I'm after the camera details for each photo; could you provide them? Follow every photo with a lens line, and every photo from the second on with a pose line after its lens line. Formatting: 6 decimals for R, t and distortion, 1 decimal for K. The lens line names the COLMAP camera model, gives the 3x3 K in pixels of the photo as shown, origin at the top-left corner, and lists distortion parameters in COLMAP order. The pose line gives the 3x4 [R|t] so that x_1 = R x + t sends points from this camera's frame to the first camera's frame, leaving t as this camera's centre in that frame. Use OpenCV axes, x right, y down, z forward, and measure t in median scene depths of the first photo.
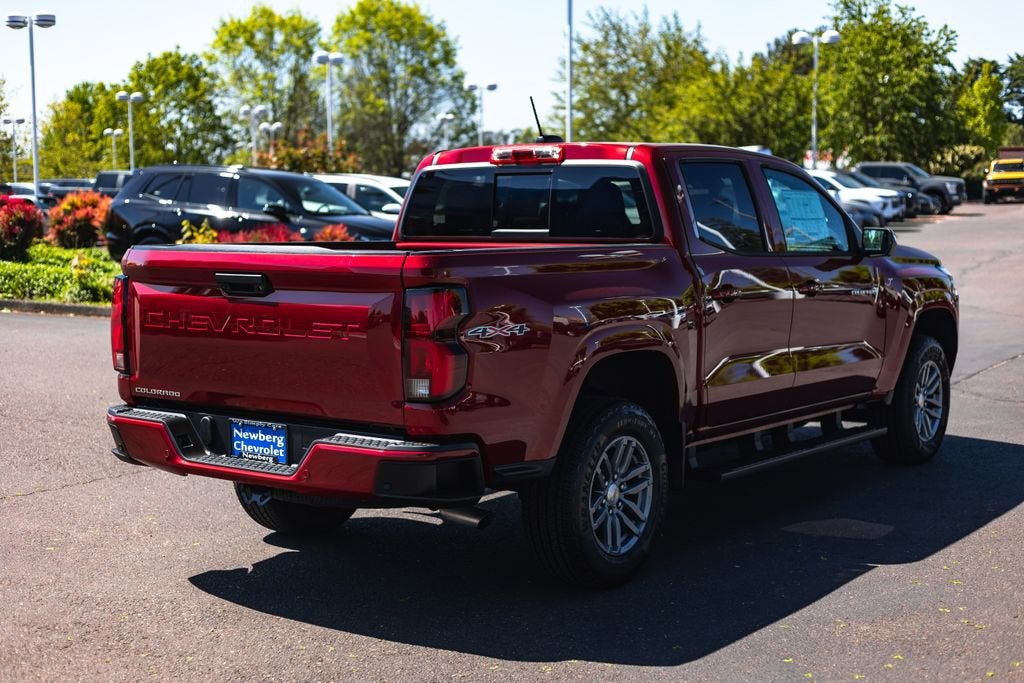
lens RADIAL K [[1491.8, 0, 512.0], [0, 1491.8, 341.5], [0, 0, 1]] dist [0.016465, -0.006880]
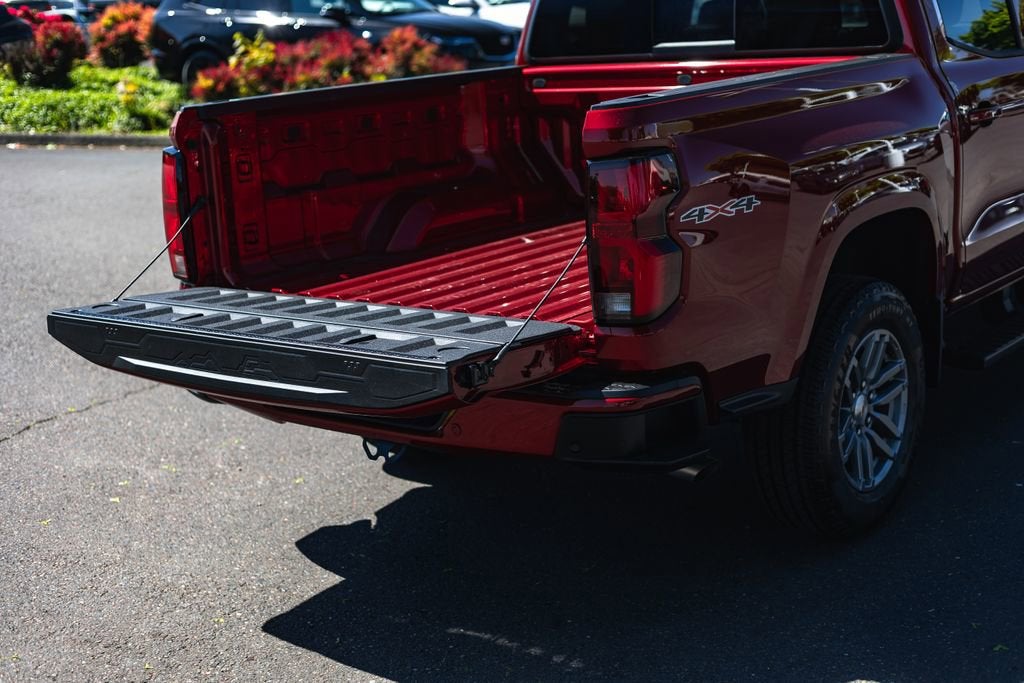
lens RADIAL K [[1491.8, 0, 512.0], [0, 1491.8, 341.5], [0, 0, 1]] dist [0.016465, -0.006880]
pose [[0.997346, -0.056010, -0.046526, -0.028563], [0.062126, 0.987836, 0.142552, -0.019229], [0.037976, -0.145064, 0.988693, 0.116064]]
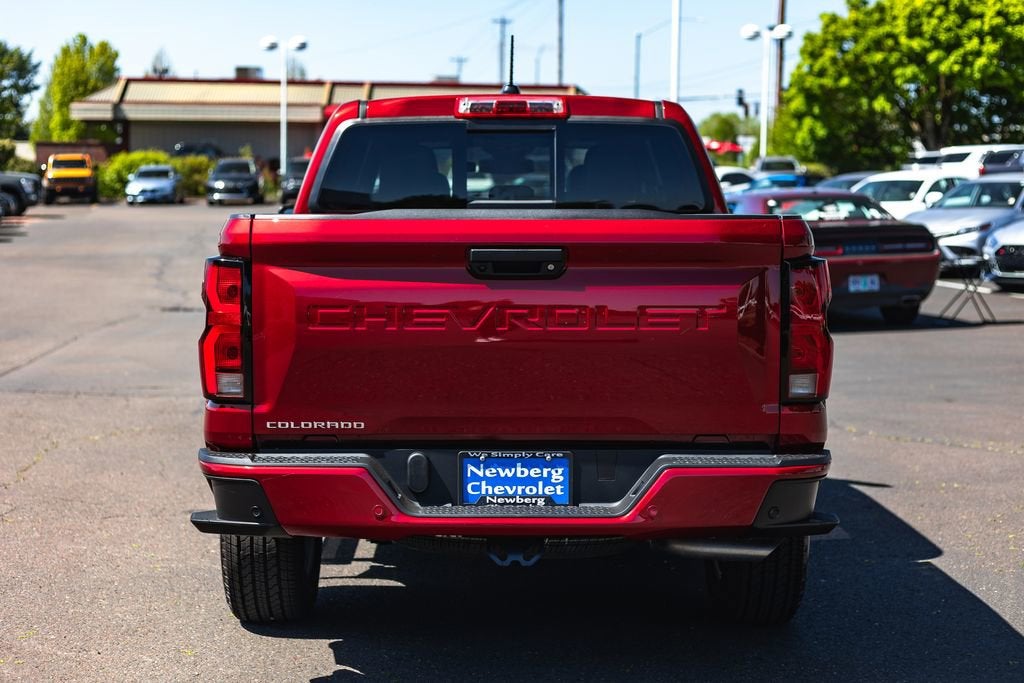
lens RADIAL K [[1720.1, 0, 512.0], [0, 1720.1, 341.5], [0, 0, 1]] dist [0.013838, 0.013806]
pose [[0.801179, -0.039661, 0.597108, -0.267423], [0.048841, 0.998806, 0.000809, -0.000299], [-0.596428, 0.028515, 0.802160, 0.129807]]
